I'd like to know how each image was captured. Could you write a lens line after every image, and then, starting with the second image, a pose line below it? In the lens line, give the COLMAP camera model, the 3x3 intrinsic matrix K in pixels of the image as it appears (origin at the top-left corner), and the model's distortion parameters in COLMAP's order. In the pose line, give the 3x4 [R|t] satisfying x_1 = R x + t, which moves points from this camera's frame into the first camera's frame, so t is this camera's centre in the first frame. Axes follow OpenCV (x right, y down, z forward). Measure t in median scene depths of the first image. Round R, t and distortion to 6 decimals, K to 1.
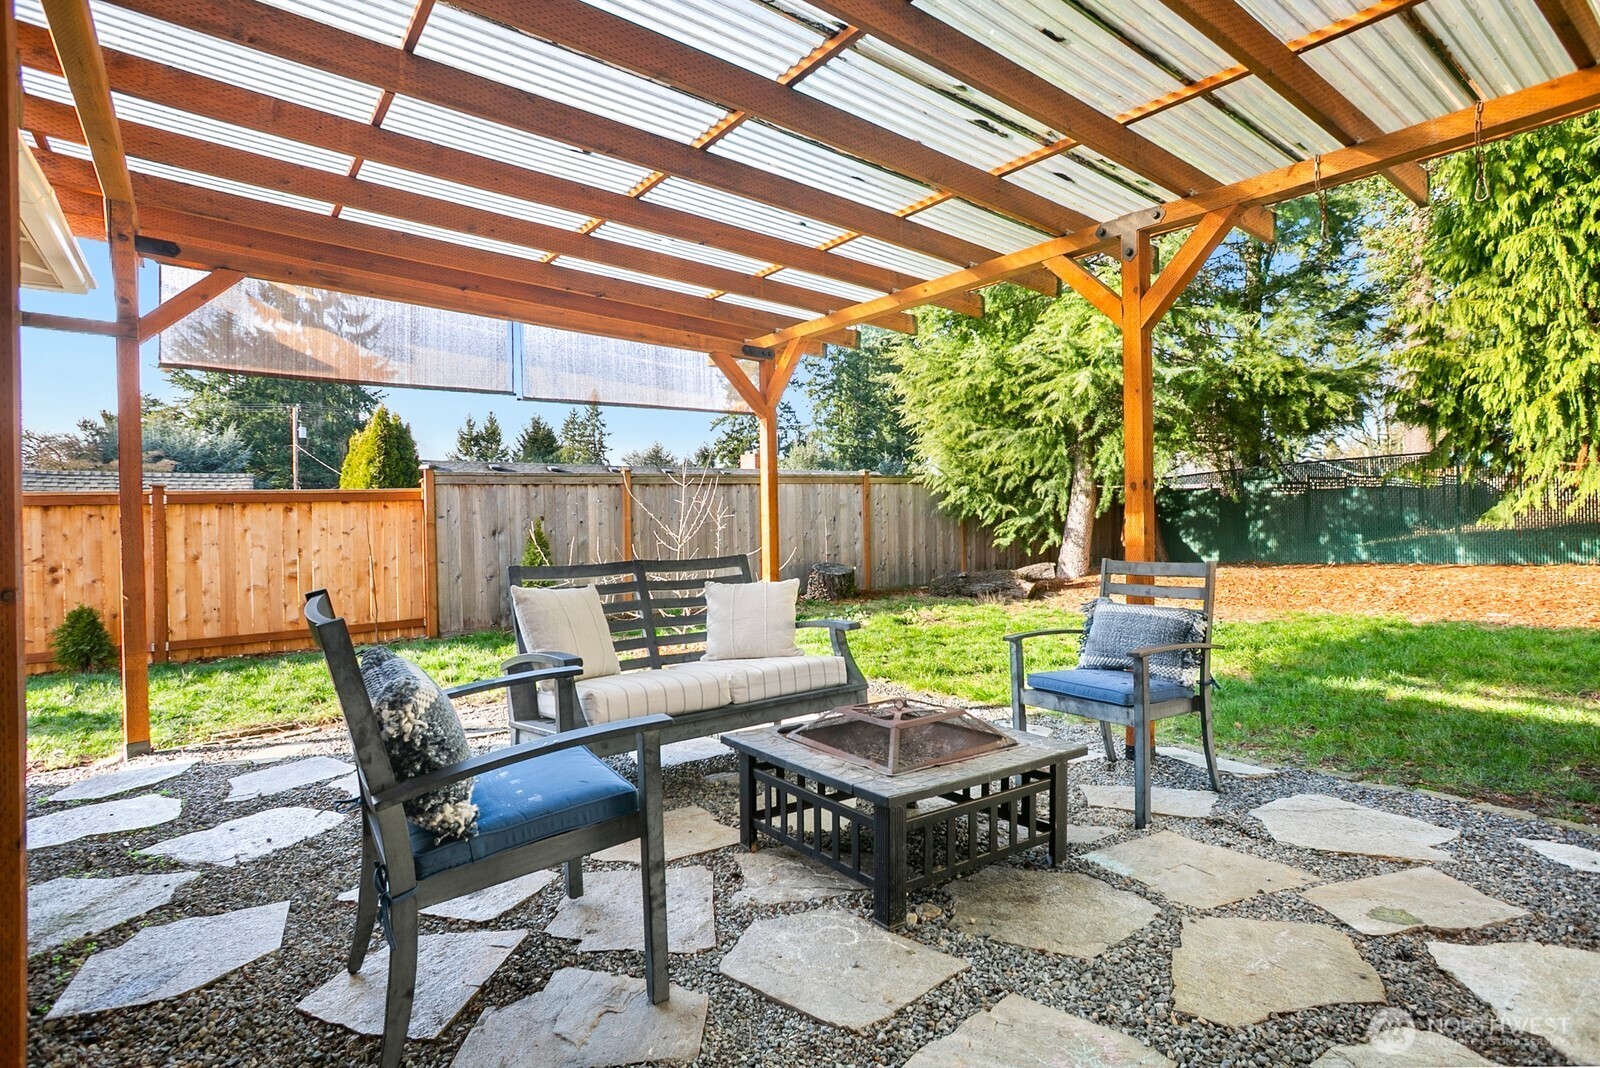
lens RADIAL K [[805.1, 0, 800.0], [0, 805.1, 534.0], [0, 0, 1]] dist [-0.001064, 0.000127]
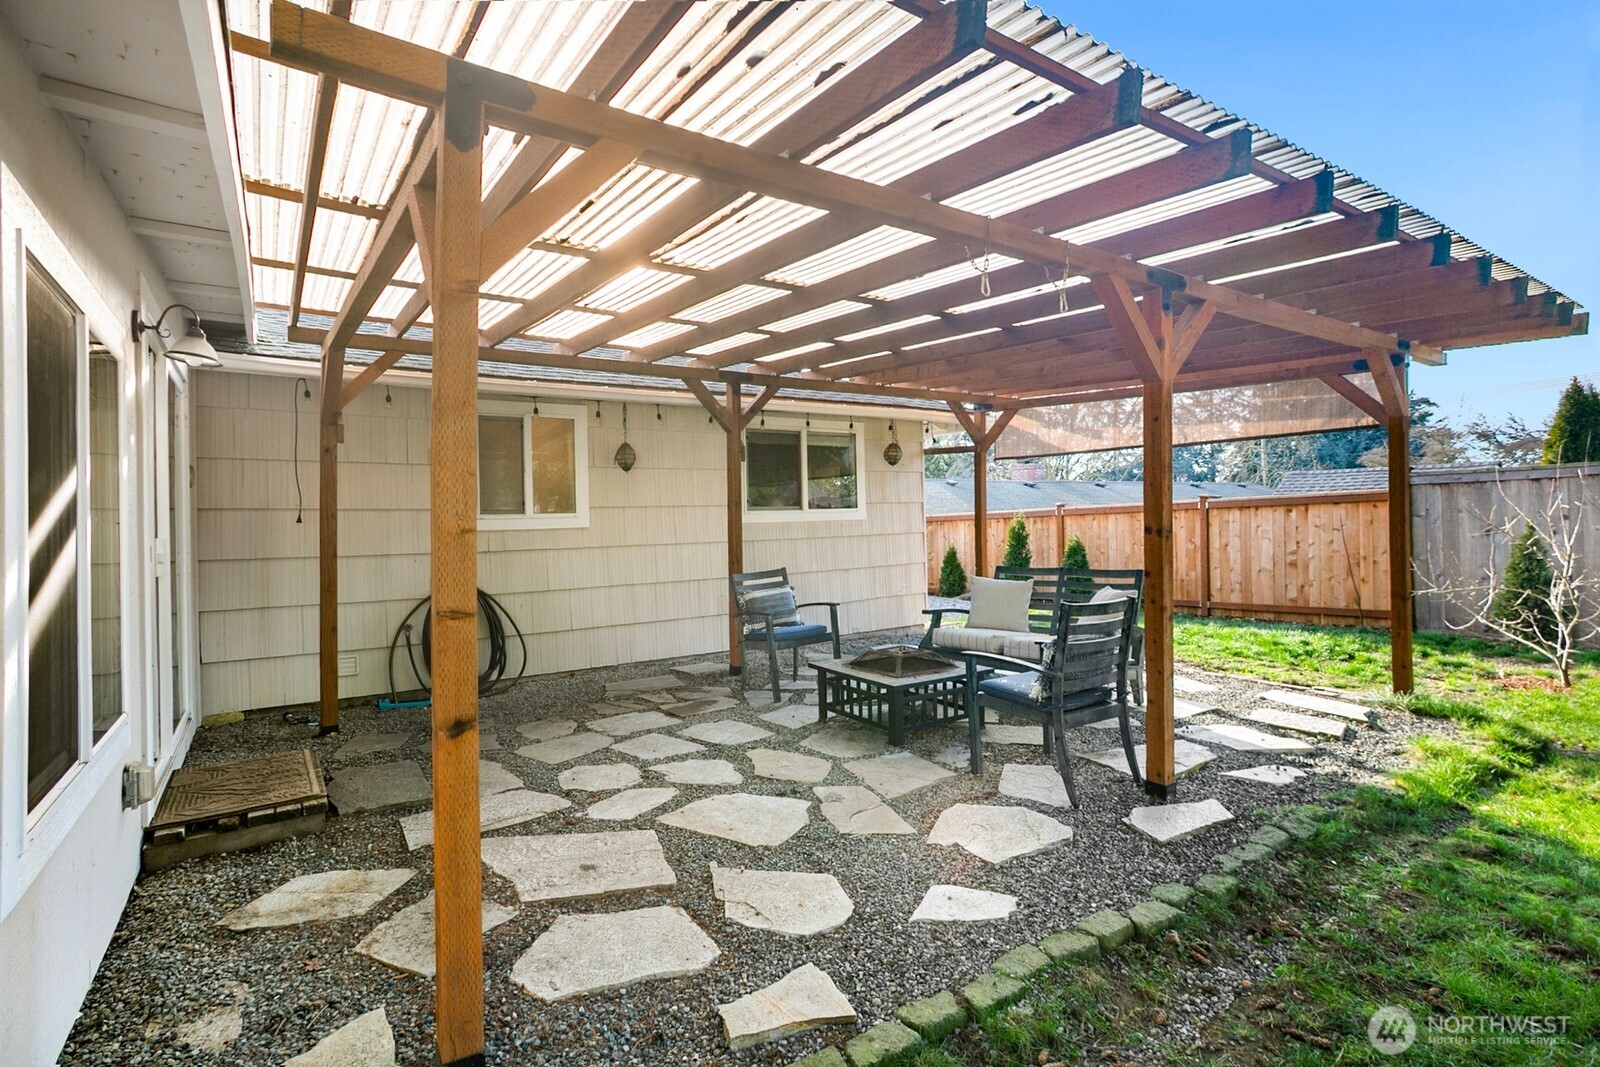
lens RADIAL K [[793.0, 0, 800.1], [0, 793.0, 505.4], [0, 0, 1]] dist [-0.000572, -0.000100]
pose [[-0.013474, -0.000166, -0.999909, 1.710567], [-0.000638, 1.000000, -0.000158, -0.103668], [0.999909, 0.000636, -0.013474, 0.669723]]
